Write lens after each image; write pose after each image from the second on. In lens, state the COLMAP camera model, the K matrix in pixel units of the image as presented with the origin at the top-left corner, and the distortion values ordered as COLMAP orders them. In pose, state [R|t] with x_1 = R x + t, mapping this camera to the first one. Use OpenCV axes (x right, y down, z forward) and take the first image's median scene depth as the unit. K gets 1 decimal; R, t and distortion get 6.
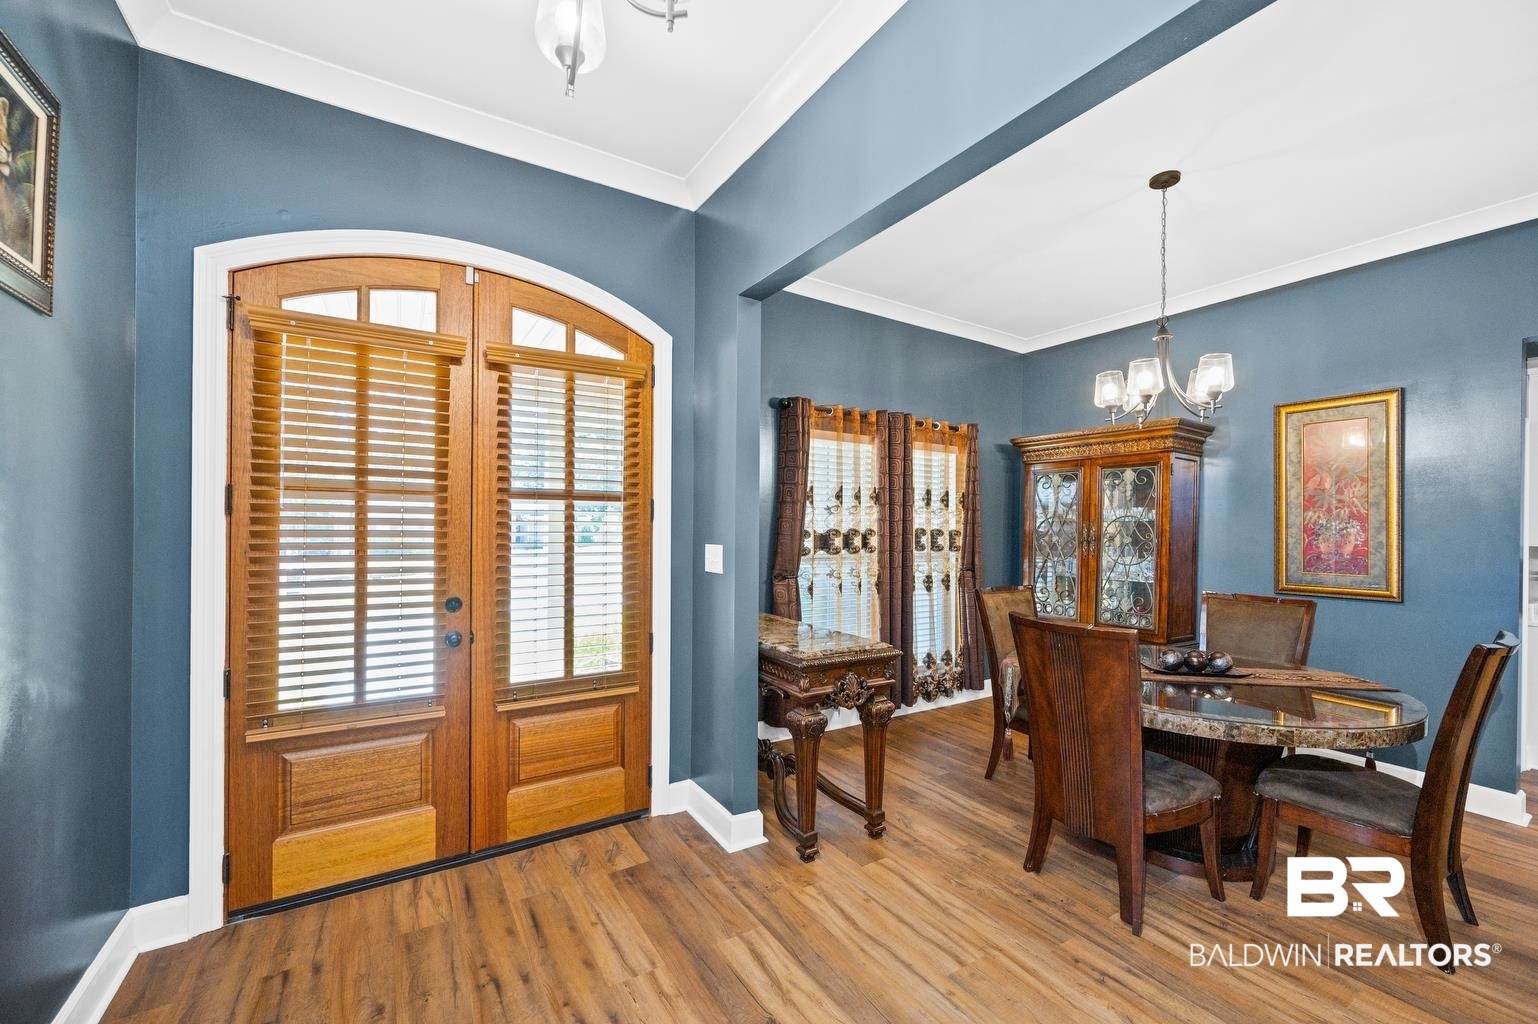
lens RADIAL K [[621.3, 0, 768.8], [0, 621.3, 523.7], [0, 0, 1]] dist [-0.001384, -0.000192]
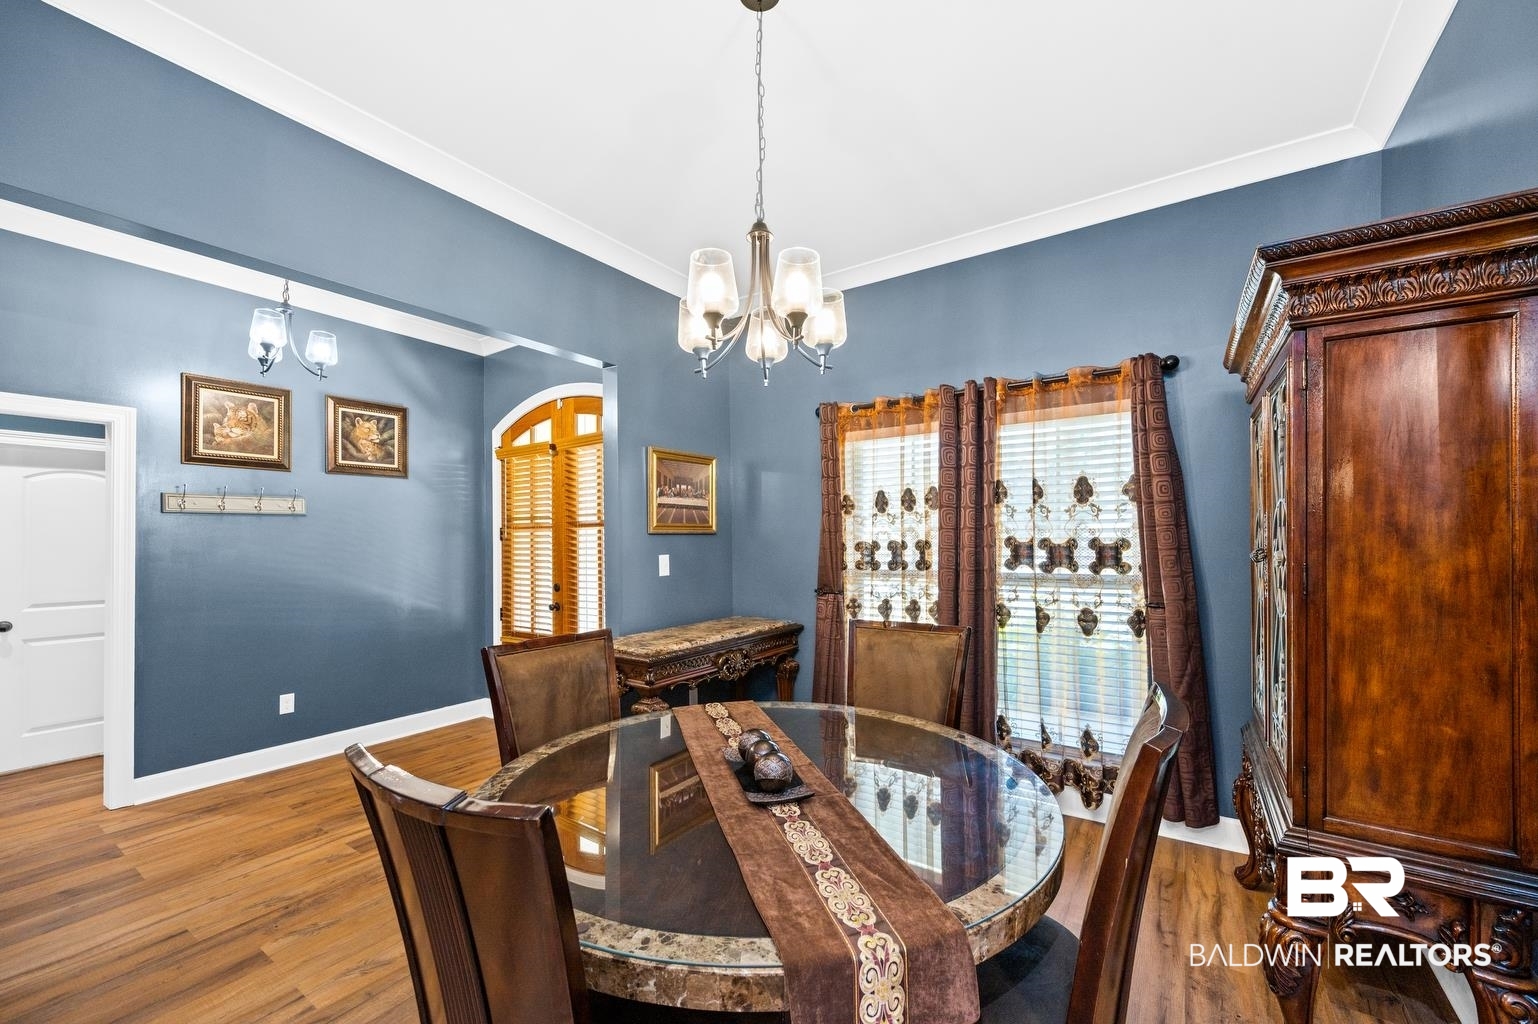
lens RADIAL K [[621.3, 0, 768.8], [0, 621.3, 523.7], [0, 0, 1]] dist [-0.001384, -0.000192]
pose [[0.393079, -0.034204, -0.918869, 1.270552], [0.023023, 0.999361, -0.027352, 0.006495], [0.919217, -0.010404, 0.393615, 0.777951]]
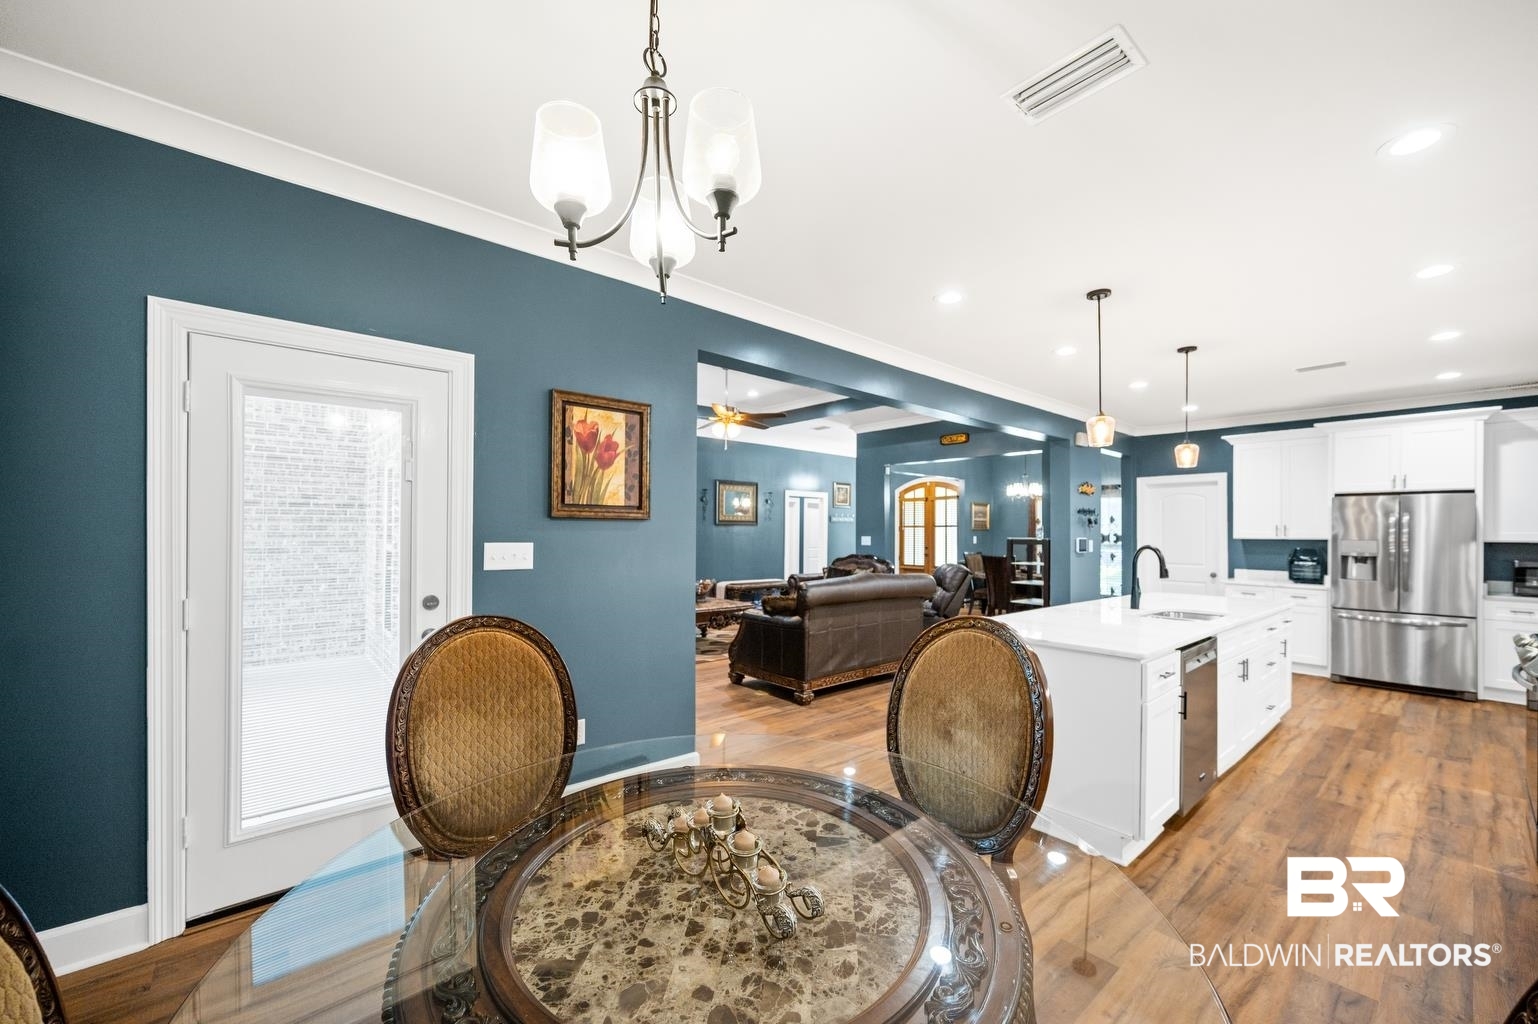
lens RADIAL K [[609.6, 0, 763.6], [0, 609.6, 533.2], [0, 0, 1]] dist [-0.001653, 0.000235]
pose [[0.138657, -0.011815, -0.990270, 3.920398], [0.000495, 0.999930, -0.011861, 0.059606], [0.990340, 0.001154, 0.138653, -0.944845]]
